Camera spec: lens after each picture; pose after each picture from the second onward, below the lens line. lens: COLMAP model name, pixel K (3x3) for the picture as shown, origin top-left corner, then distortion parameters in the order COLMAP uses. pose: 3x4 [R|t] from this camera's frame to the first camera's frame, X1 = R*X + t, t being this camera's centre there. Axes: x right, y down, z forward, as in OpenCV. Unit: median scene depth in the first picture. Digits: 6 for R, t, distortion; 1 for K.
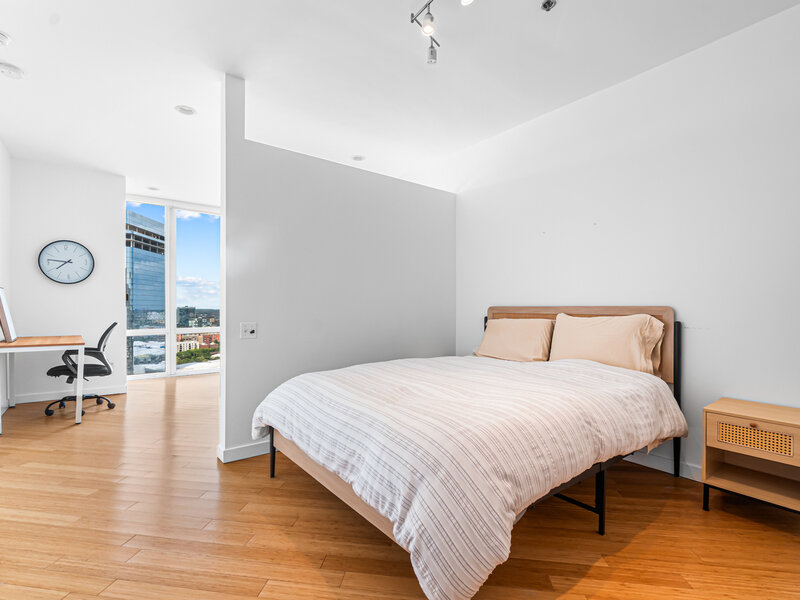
lens RADIAL K [[397.6, 0, 400.0], [0, 397.6, 300.0], [0, 0, 1]] dist [-0.002783, -0.000370]
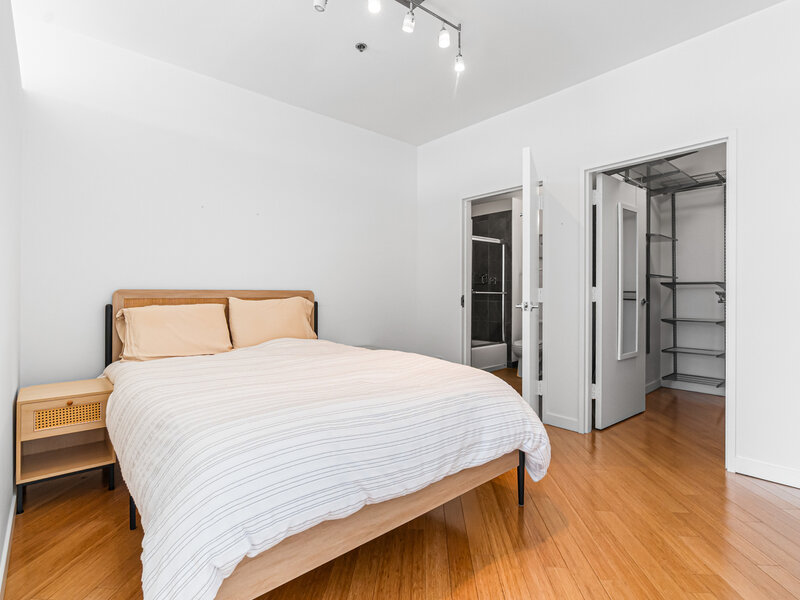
lens RADIAL K [[397.6, 0, 400.0], [0, 397.6, 300.0], [0, 0, 1]] dist [-0.002783, -0.000370]
pose [[-0.071802, -0.022380, 0.997168, -0.587227], [-0.025021, 0.999474, 0.020630, 0.010029], [-0.997105, -0.023469, -0.072324, 0.654800]]
